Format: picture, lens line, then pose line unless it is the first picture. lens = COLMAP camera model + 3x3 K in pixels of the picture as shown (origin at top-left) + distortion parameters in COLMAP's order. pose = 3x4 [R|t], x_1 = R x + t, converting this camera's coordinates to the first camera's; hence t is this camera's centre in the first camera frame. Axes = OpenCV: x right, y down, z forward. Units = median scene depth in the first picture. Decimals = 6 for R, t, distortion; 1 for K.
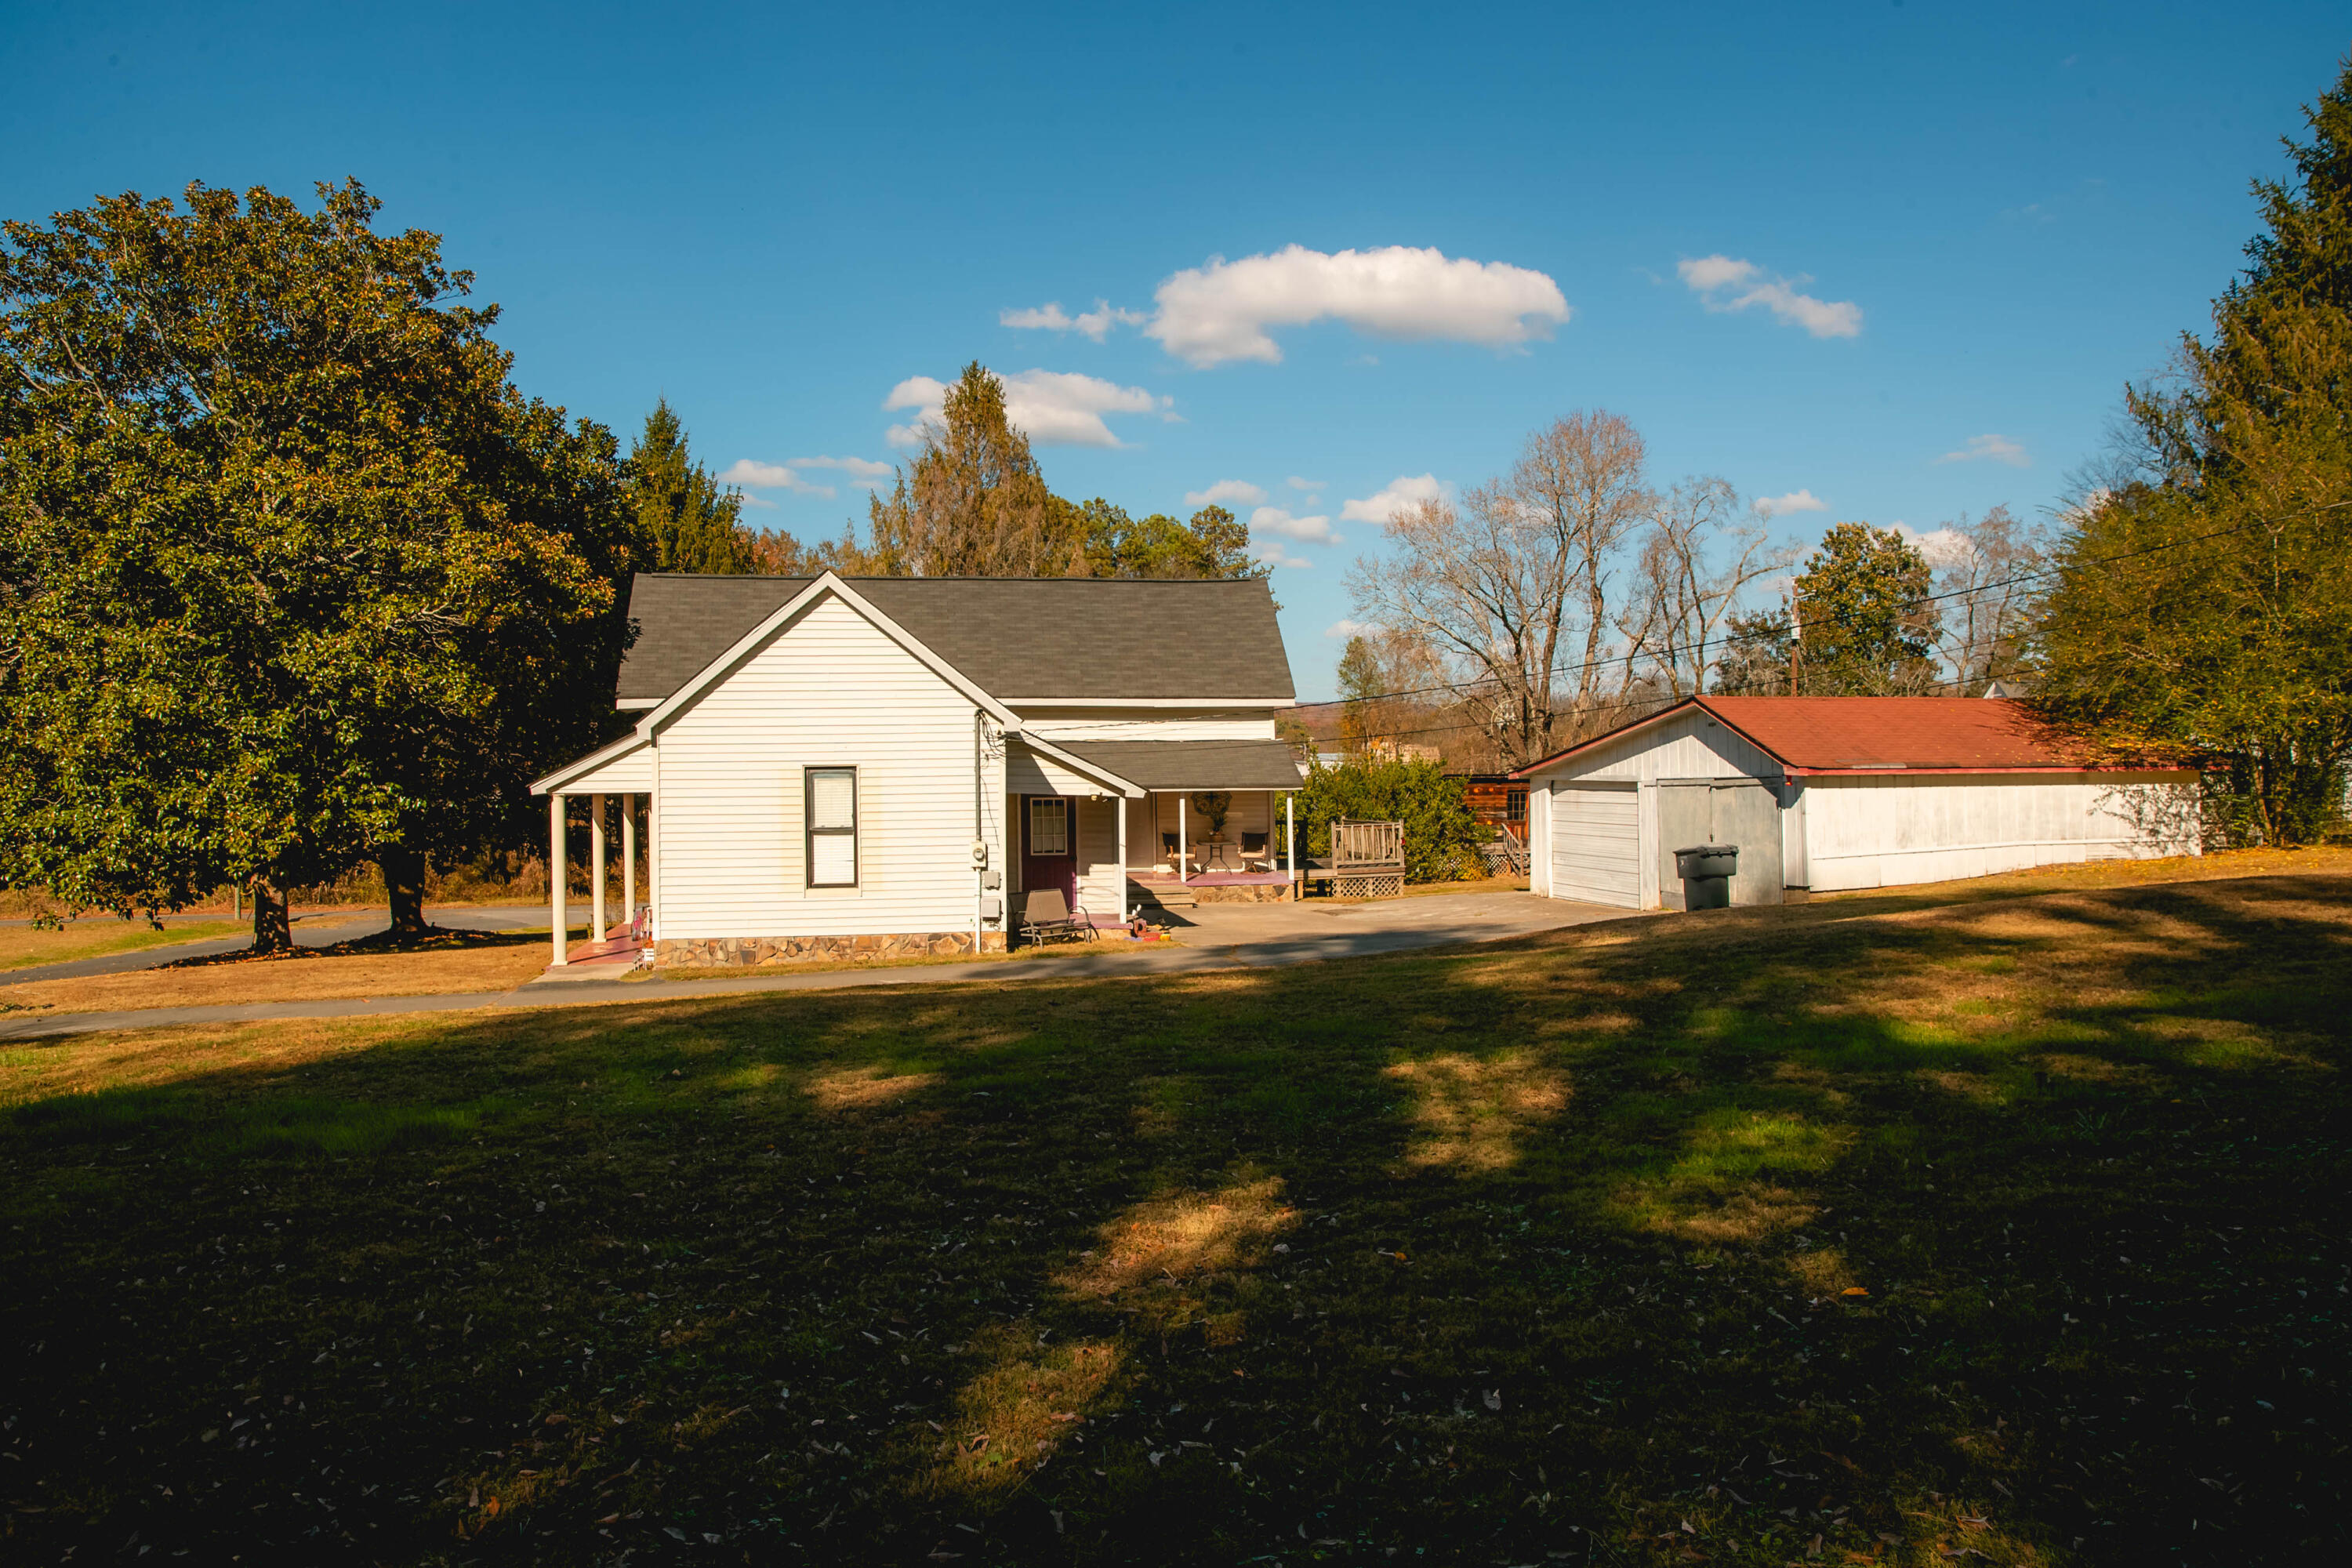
lens RADIAL K [[1591.5, 0, 1166.4], [0, 1591.5, 785.5], [0, 0, 1]] dist [-0.106482, 0.084517]
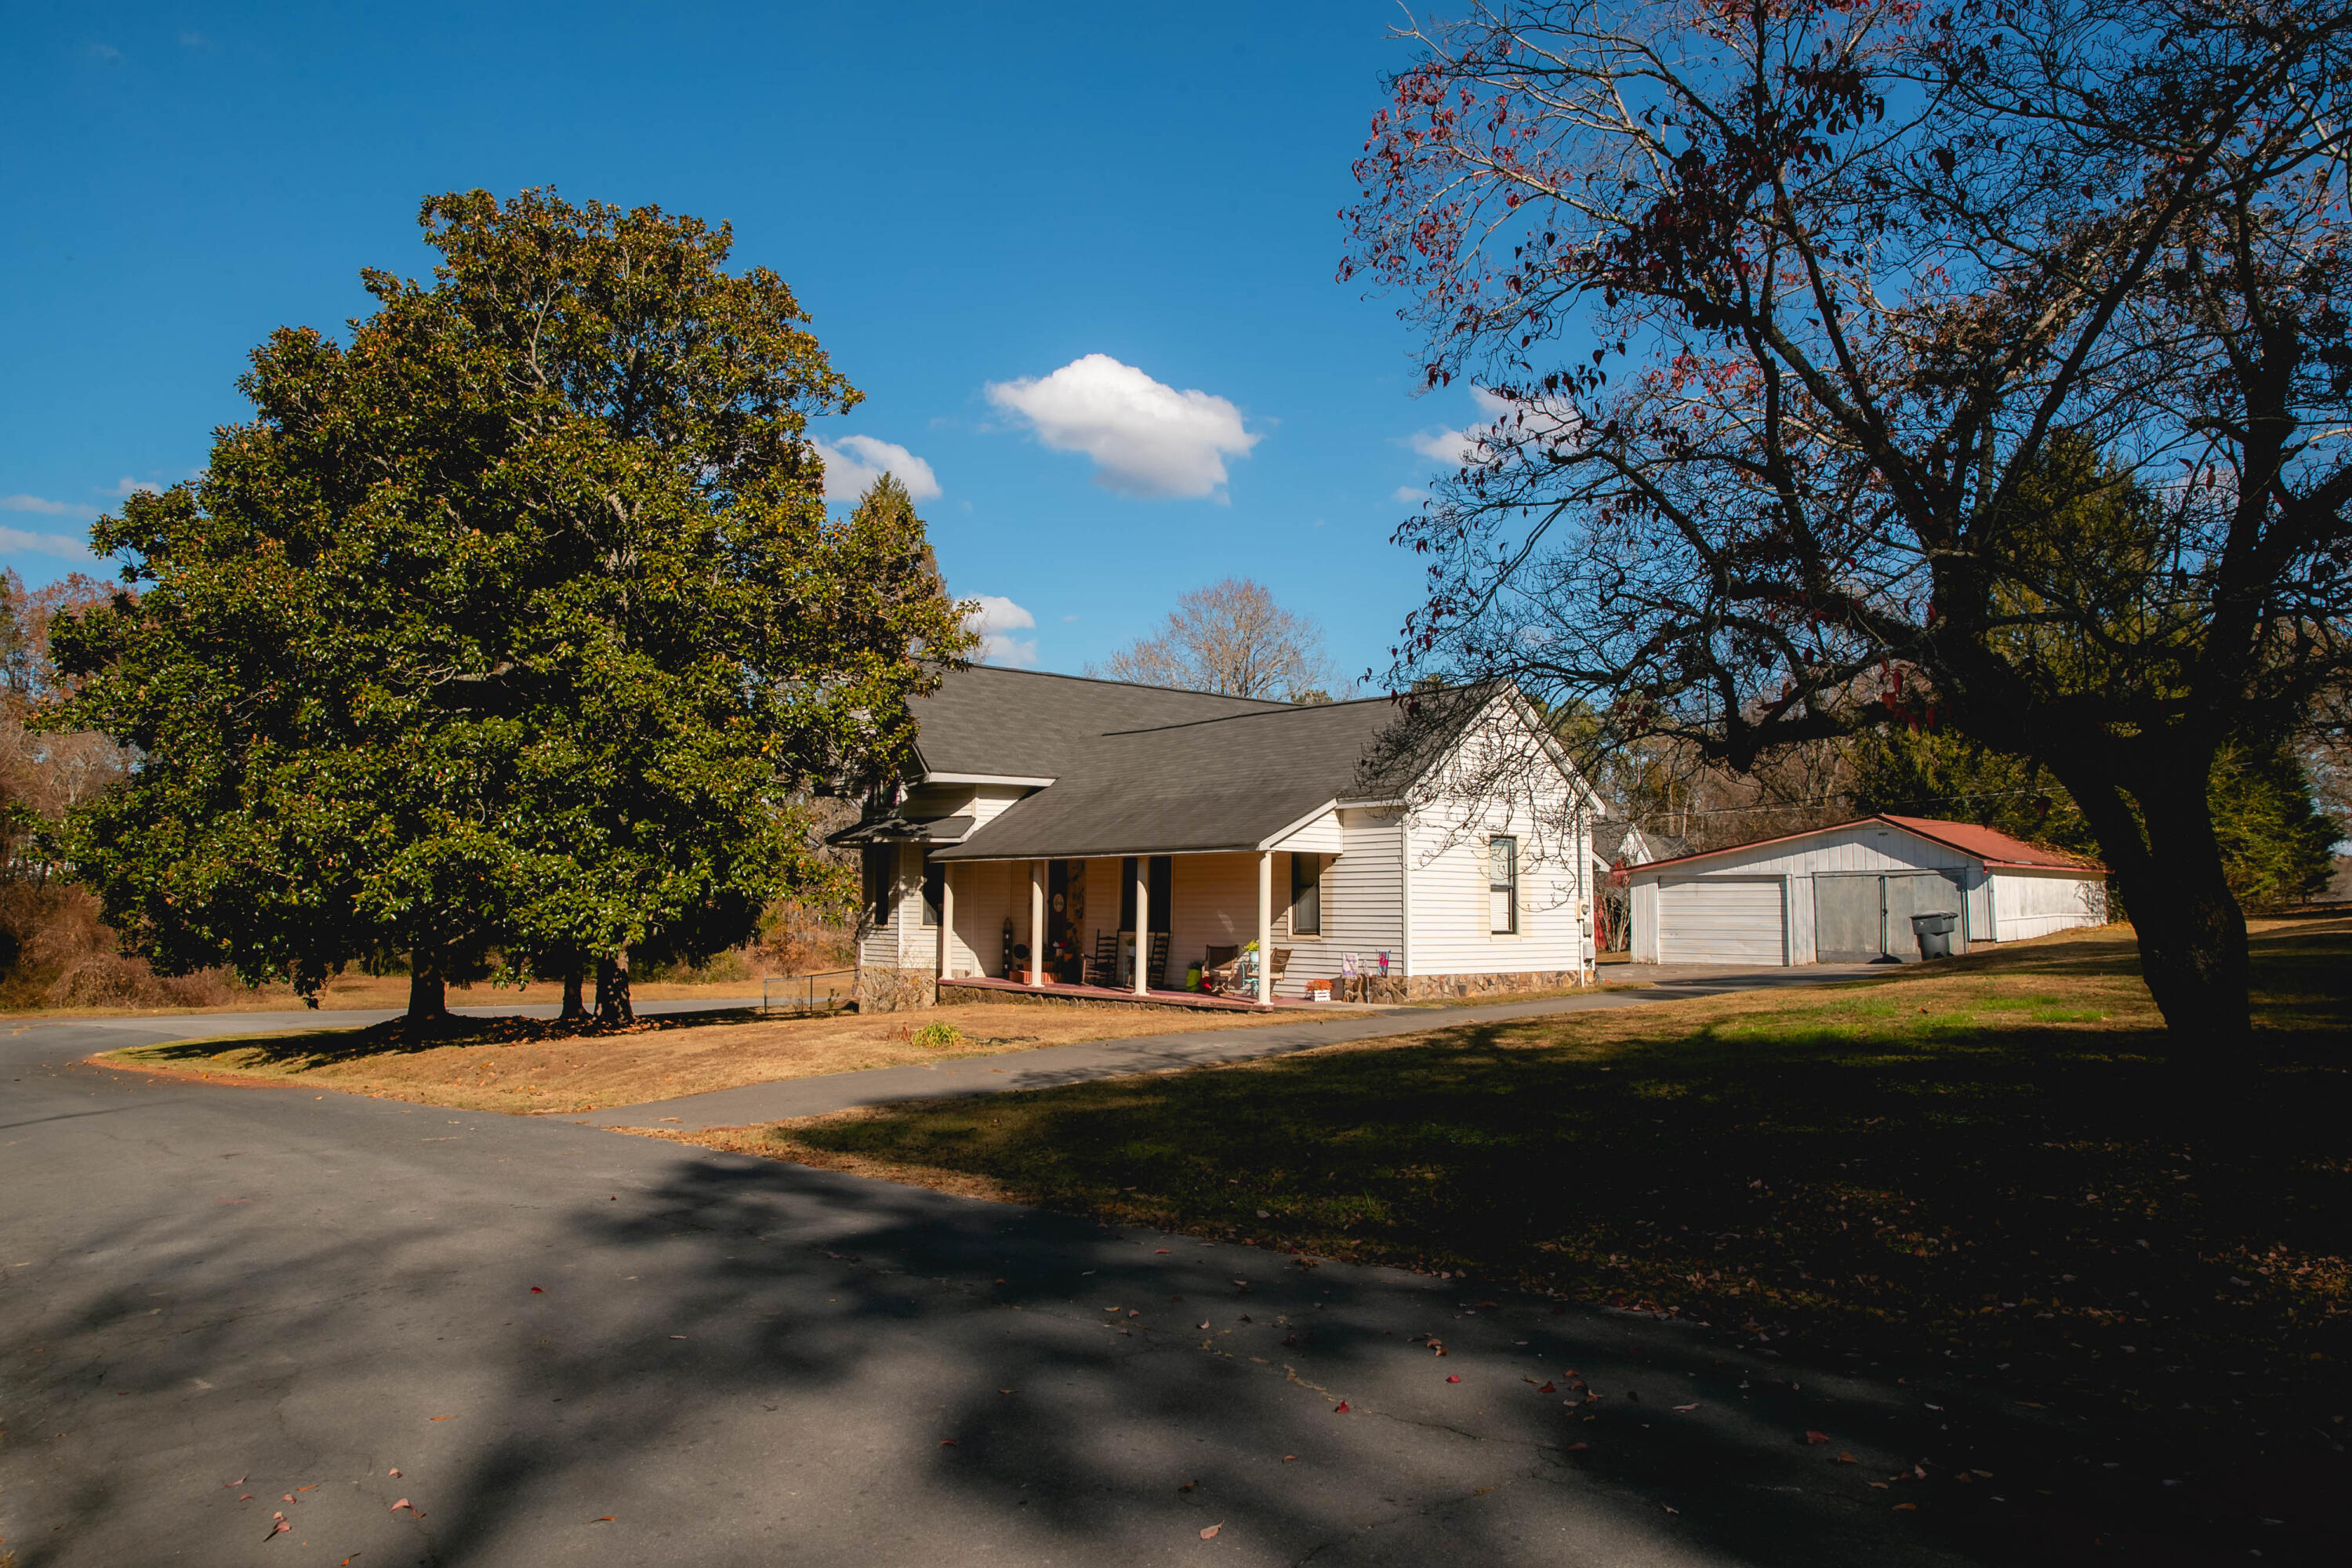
lens RADIAL K [[1591.5, 0, 1166.4], [0, 1591.5, 785.5], [0, 0, 1]] dist [-0.106482, 0.084517]
pose [[0.874568, 0.058988, 0.481302, -0.696813], [-0.016743, 0.995655, -0.091604, 0.044734], [-0.484614, 0.072055, 0.871755, 0.028812]]
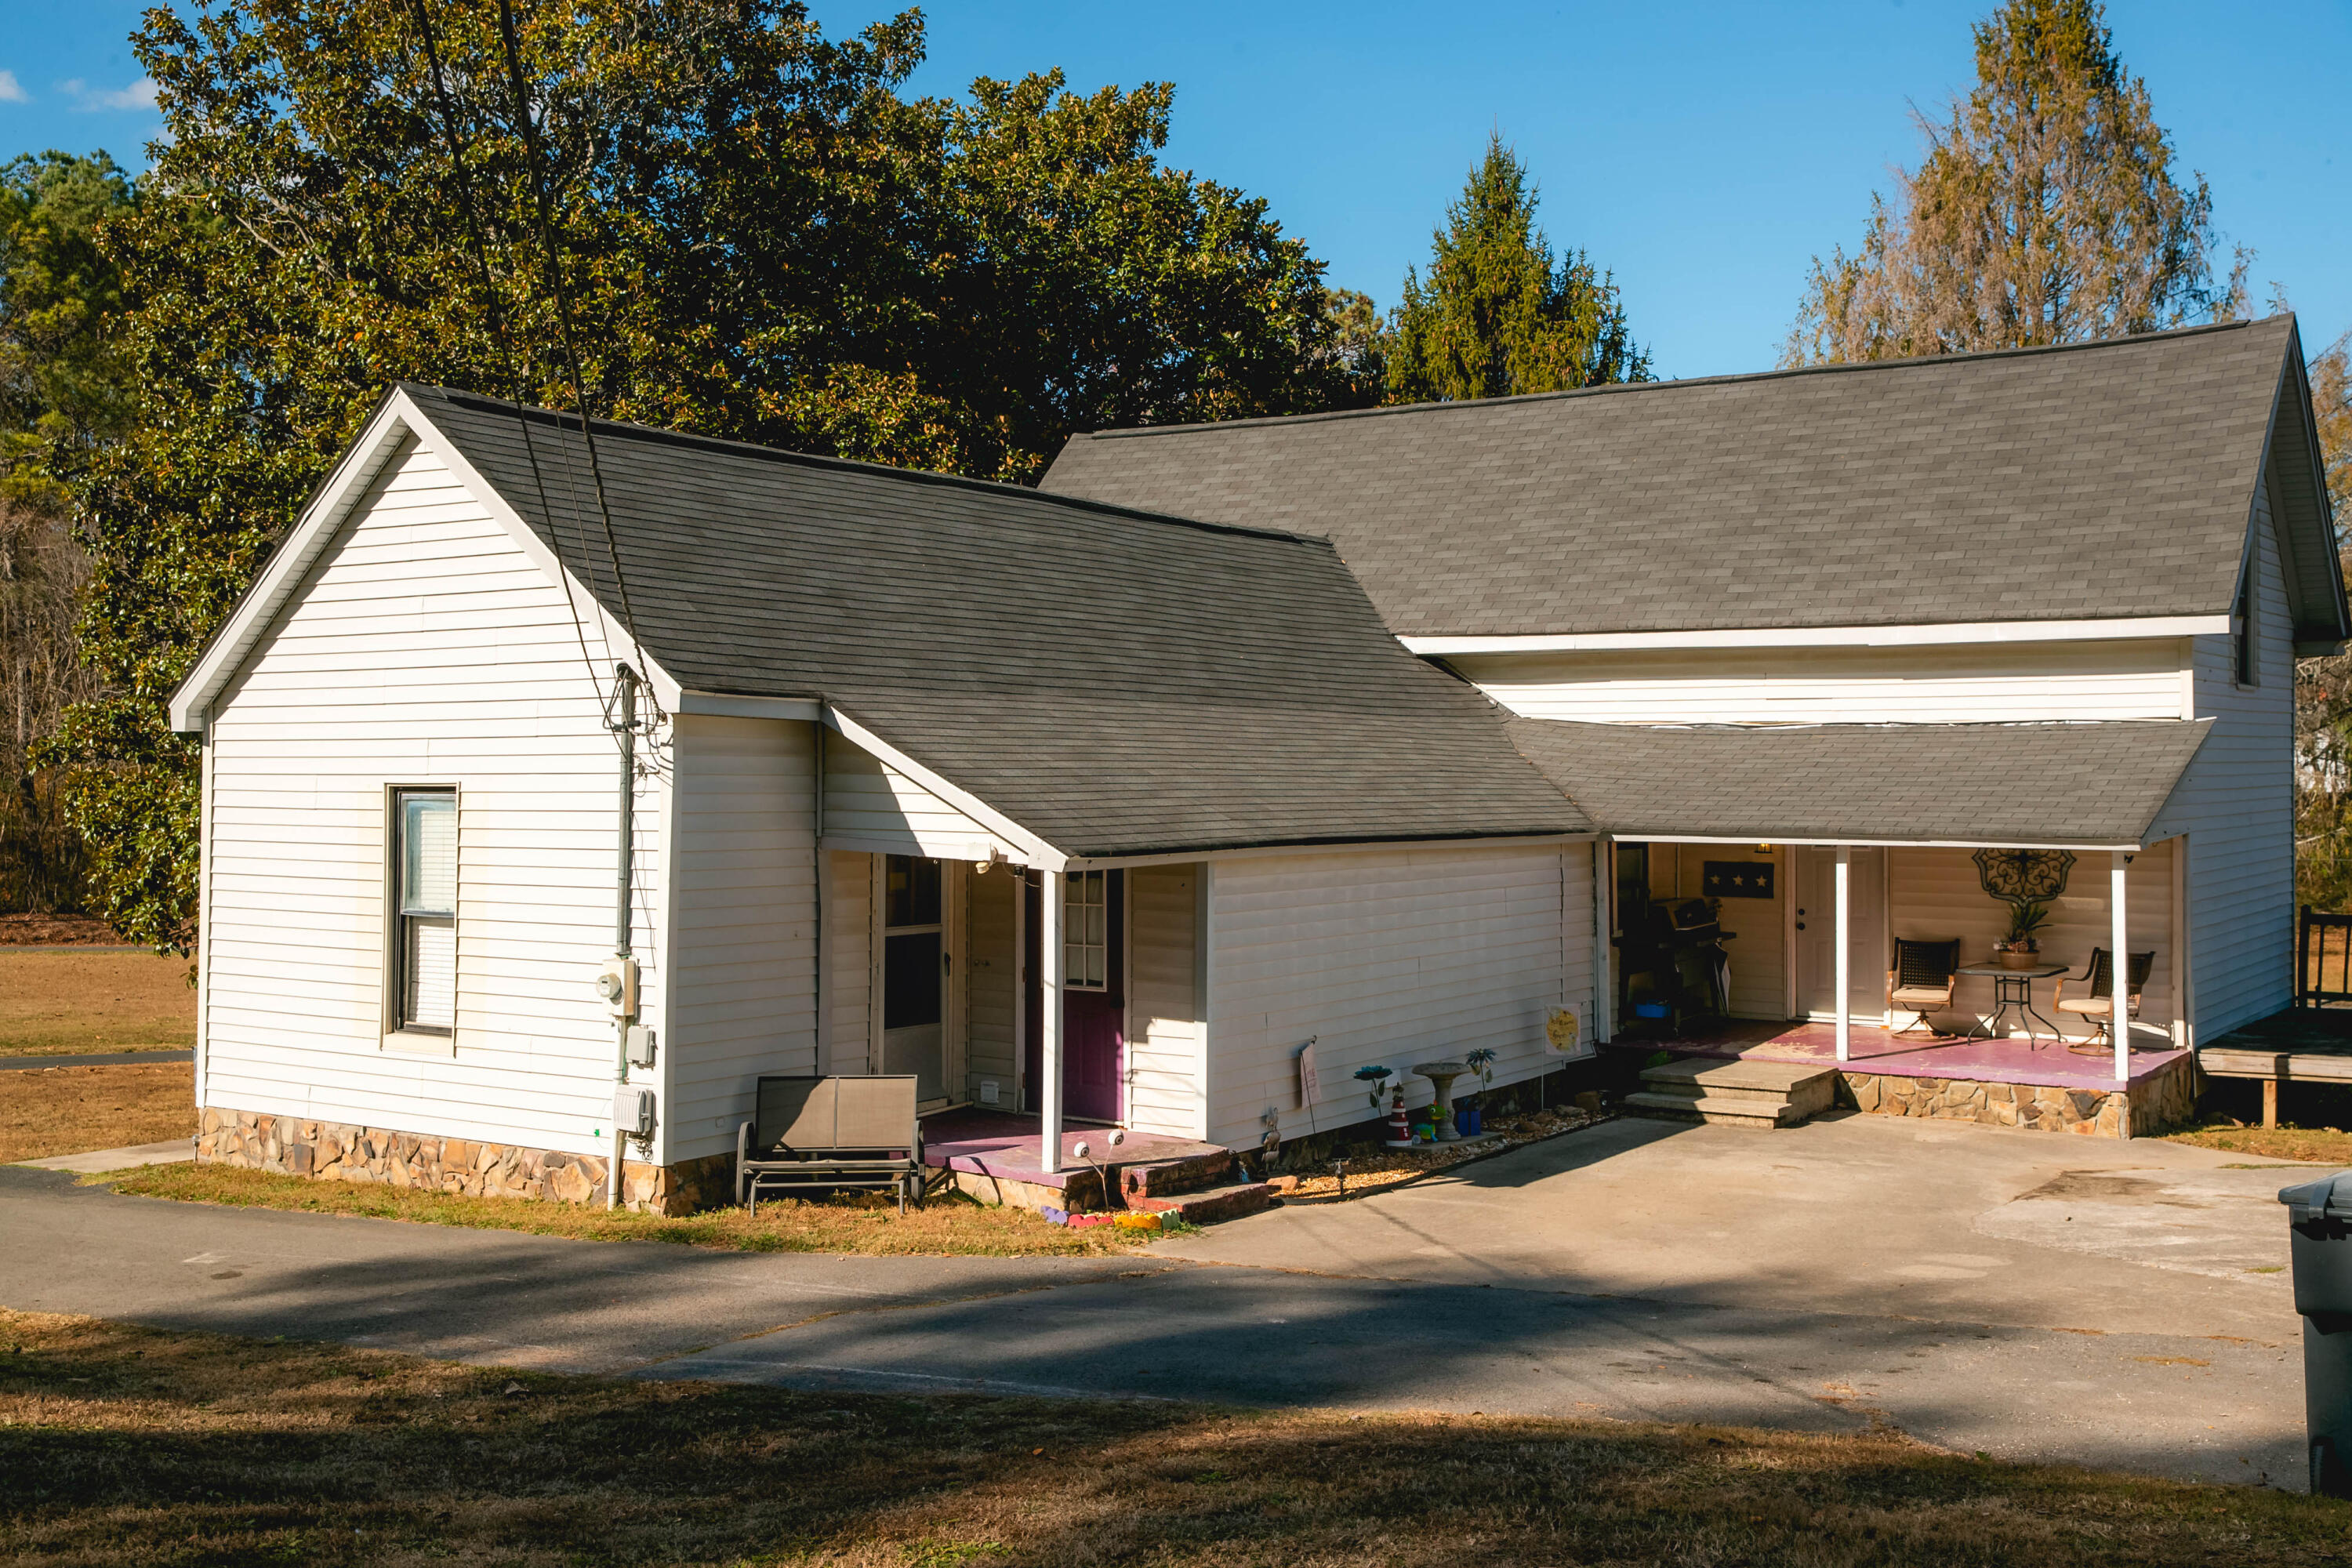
lens RADIAL K [[2389.7, 0, 1176.0], [0, 2389.7, 784.0], [0, 0, 1]] dist [-0.021529, 0.143579]
pose [[0.730907, 0.015003, -0.682312, 0.308385], [-0.014122, 0.999877, 0.006859, -0.014185], [0.682331, 0.004622, 0.731029, 0.414182]]
